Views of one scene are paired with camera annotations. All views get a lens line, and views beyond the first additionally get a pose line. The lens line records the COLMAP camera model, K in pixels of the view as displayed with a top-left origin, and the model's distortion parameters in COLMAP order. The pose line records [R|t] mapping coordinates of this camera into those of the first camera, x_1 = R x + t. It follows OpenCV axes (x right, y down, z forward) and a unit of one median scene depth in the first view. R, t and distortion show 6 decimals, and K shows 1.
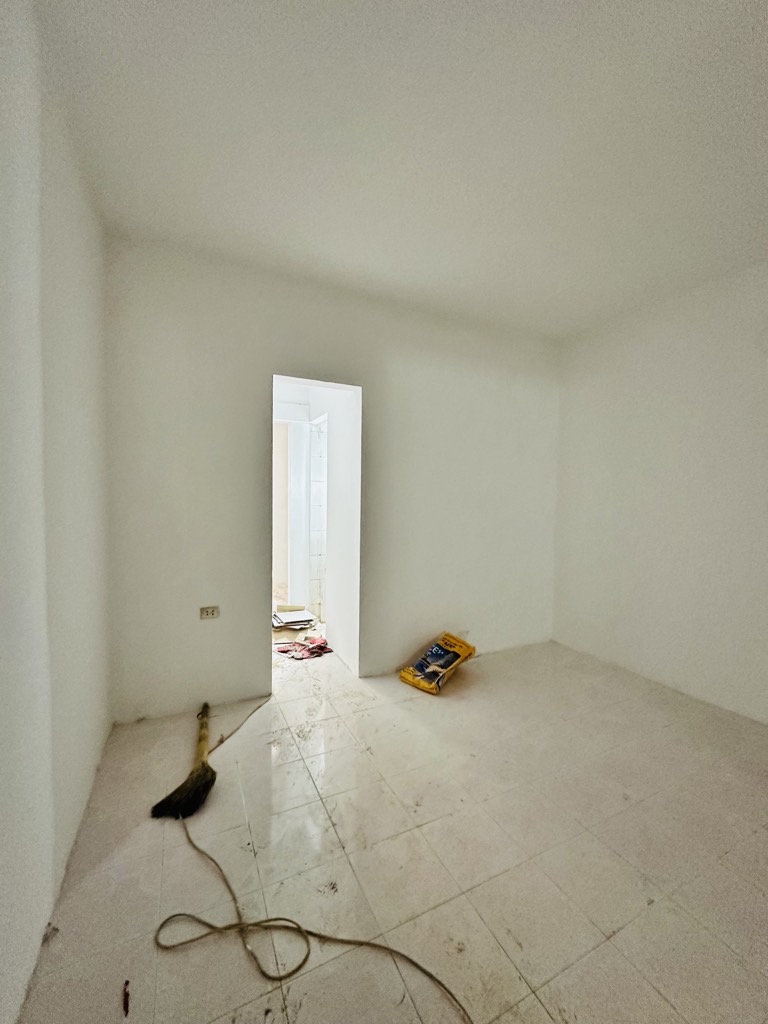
lens RADIAL K [[409.3, 0, 384.1], [0, 409.3, 509.6], [0, 0, 1]] dist [0.000271, 0.000441]
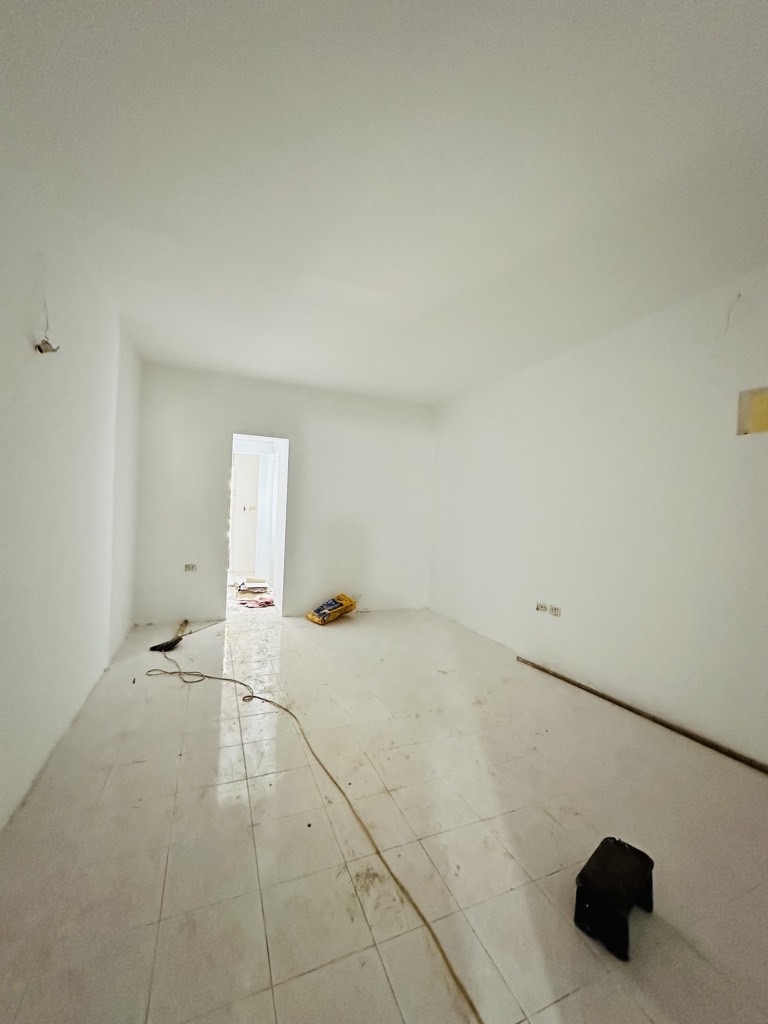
lens RADIAL K [[409.3, 0, 385.6], [0, 409.3, 509.3], [0, 0, 1]] dist [0.000271, 0.000441]
pose [[0.998115, 0.029338, -0.053911, 0.443784], [-0.030993, 0.999065, -0.030134, 0.022835], [0.052977, 0.031748, 0.998091, -0.641761]]
